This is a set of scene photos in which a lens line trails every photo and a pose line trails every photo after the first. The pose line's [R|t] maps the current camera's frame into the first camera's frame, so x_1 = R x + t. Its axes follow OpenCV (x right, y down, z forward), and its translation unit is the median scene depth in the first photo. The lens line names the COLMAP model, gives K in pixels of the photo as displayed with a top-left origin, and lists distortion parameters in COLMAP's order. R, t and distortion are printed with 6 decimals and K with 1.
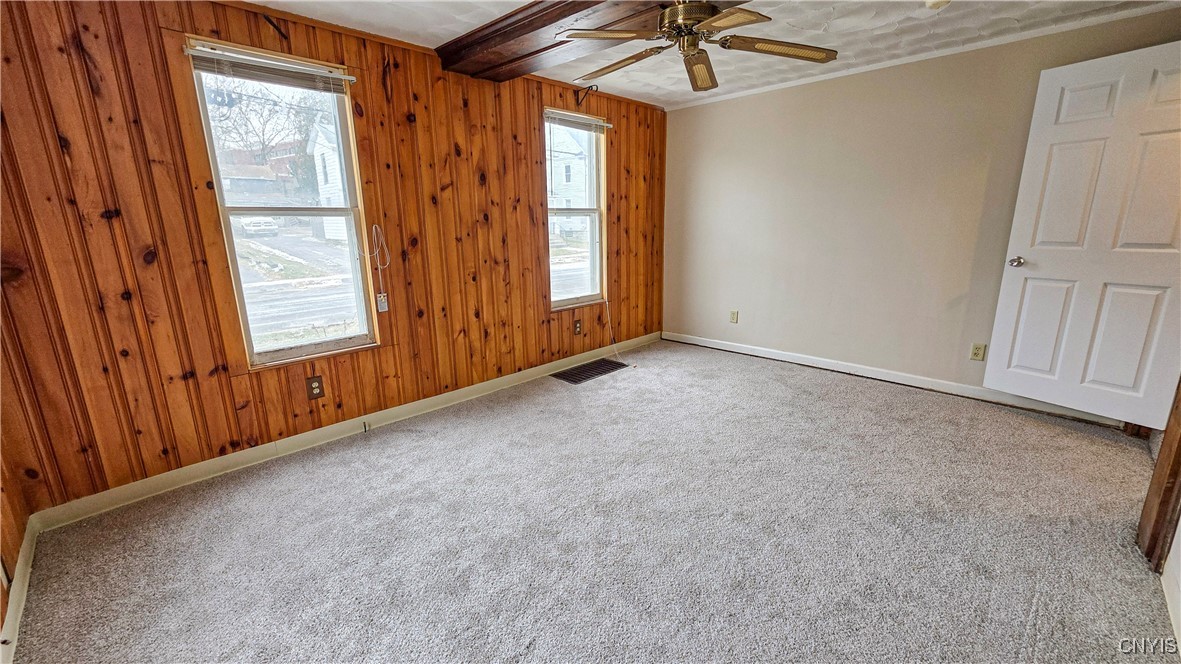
lens RADIAL K [[469.0, 0, 587.8], [0, 469.0, 333.8], [0, 0, 1]] dist [0.000927, -0.000249]
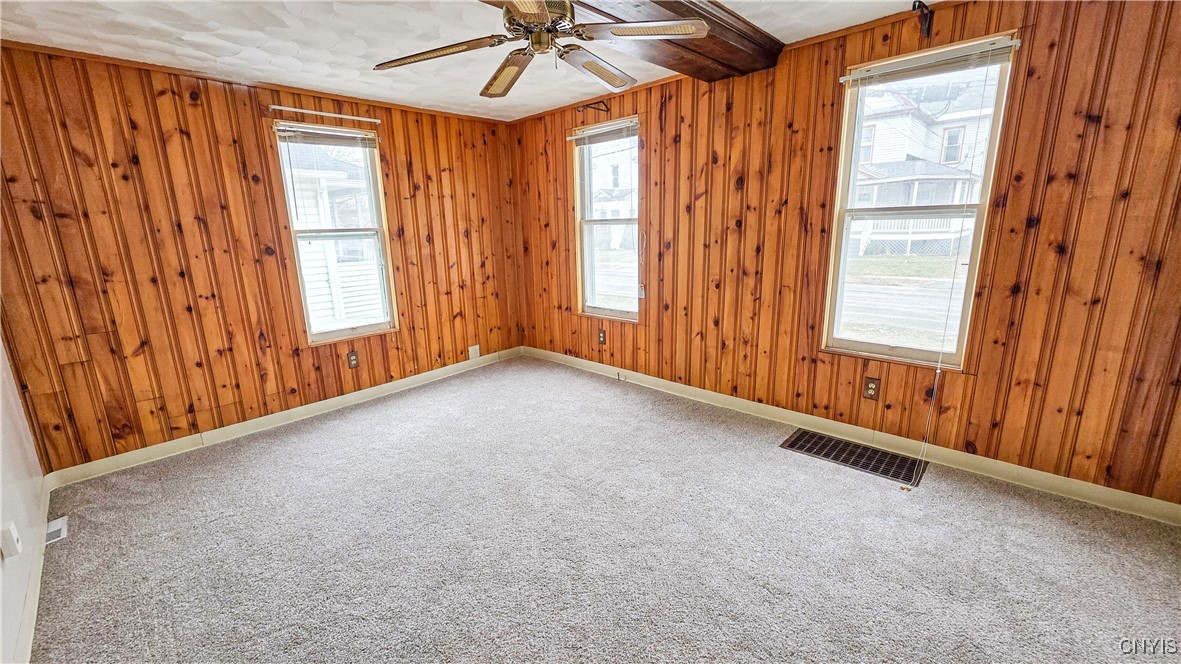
lens RADIAL K [[469.0, 0, 587.8], [0, 469.0, 333.8], [0, 0, 1]] dist [0.000927, -0.000249]
pose [[0.027433, 0.238252, -0.970816, 0.722716], [-0.212923, 0.950287, 0.227198, -0.186541], [0.976684, 0.200476, 0.076798, 0.672484]]
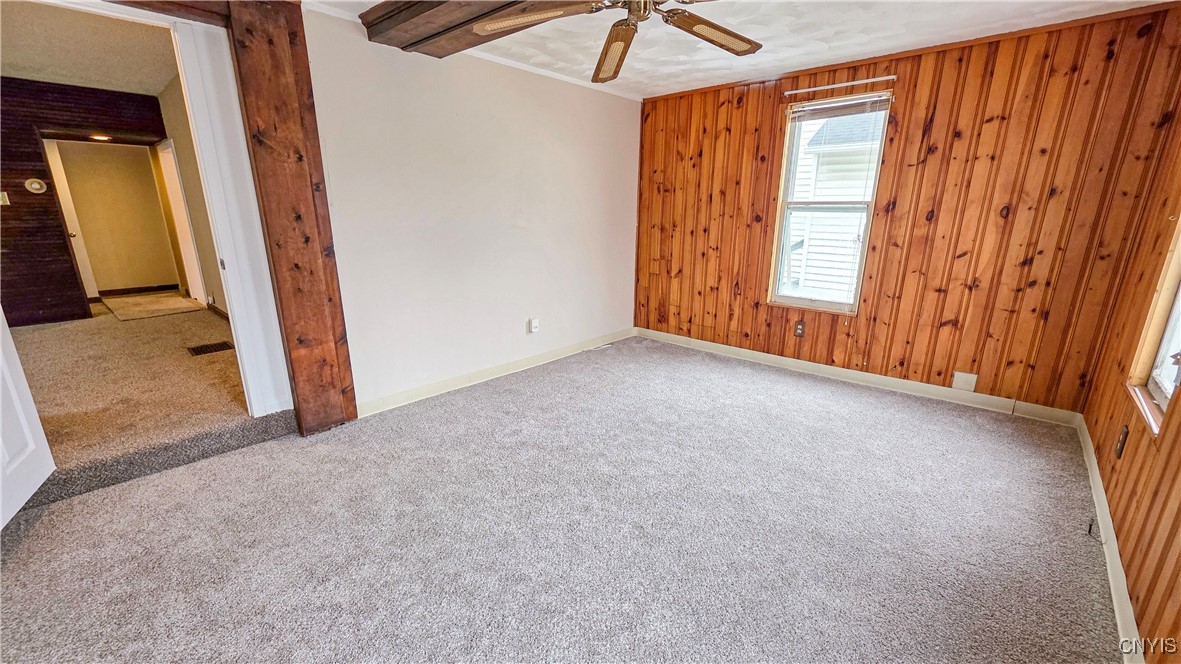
lens RADIAL K [[469.0, 0, 587.8], [0, 469.0, 333.8], [0, 0, 1]] dist [0.000927, -0.000249]
pose [[-0.998805, 0.021521, -0.043871, 0.217723], [-0.002411, 0.875003, 0.484112, -0.304522], [0.048806, 0.483639, -0.873906, 1.215830]]
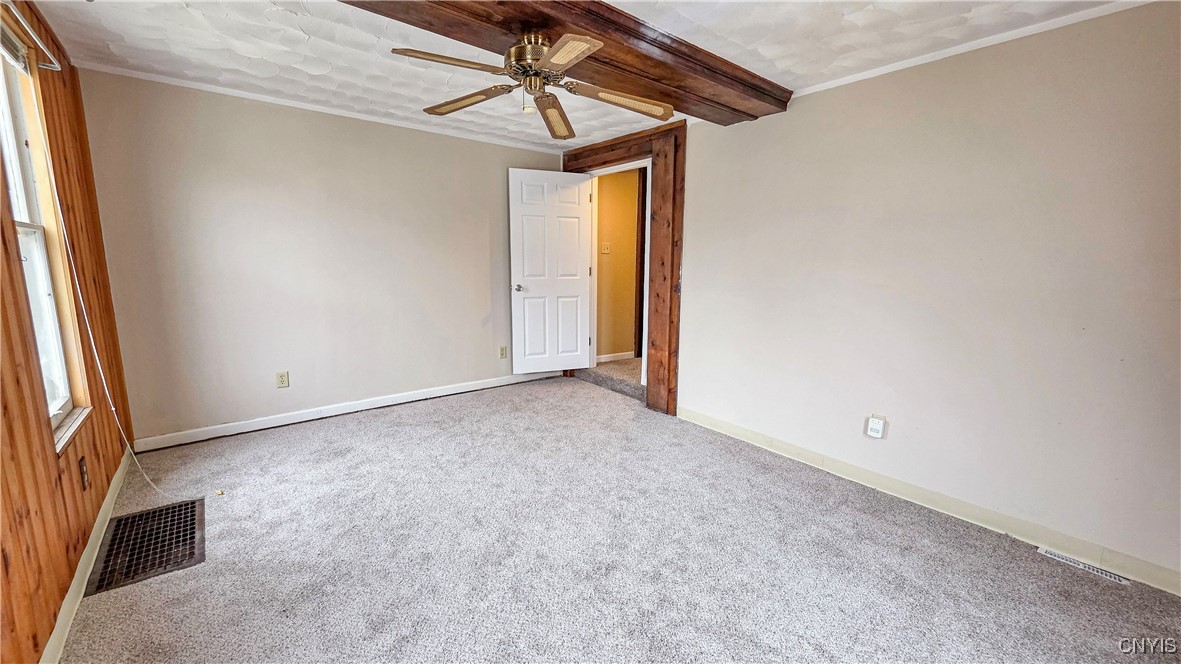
lens RADIAL K [[469.0, 0, 587.8], [0, 469.0, 333.8], [0, 0, 1]] dist [0.000927, -0.000249]
pose [[0.107970, -0.136905, 0.984682, -0.503791], [0.224690, 0.968204, 0.109977, -0.107580], [-0.968430, 0.209374, 0.135298, 0.515503]]
